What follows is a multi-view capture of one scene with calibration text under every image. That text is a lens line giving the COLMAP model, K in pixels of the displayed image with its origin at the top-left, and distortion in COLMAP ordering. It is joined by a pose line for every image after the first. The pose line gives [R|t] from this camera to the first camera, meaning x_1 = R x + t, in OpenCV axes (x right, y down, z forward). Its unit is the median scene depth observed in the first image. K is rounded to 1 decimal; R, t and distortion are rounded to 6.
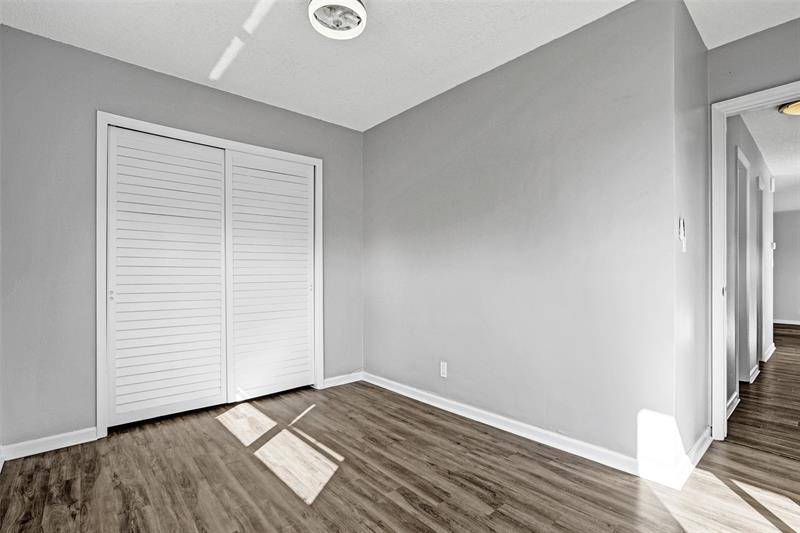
lens RADIAL K [[383.9, 0, 399.7], [0, 383.9, 276.3], [0, 0, 1]] dist [0.000833, 0.001316]
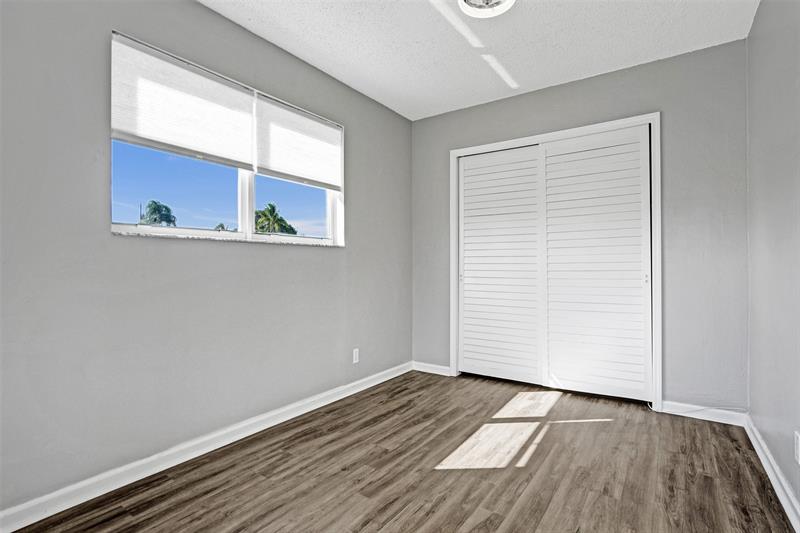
lens RADIAL K [[386.2, 0, 400.0], [0, 386.2, 266.5], [0, 0, 1]] dist [-0.005076, 0.000287]
pose [[0.257235, 0.003938, -0.966341, 0.585750], [-0.003200, 0.999990, 0.003223, 0.004114], [0.966344, 0.002263, 0.257244, 0.441625]]
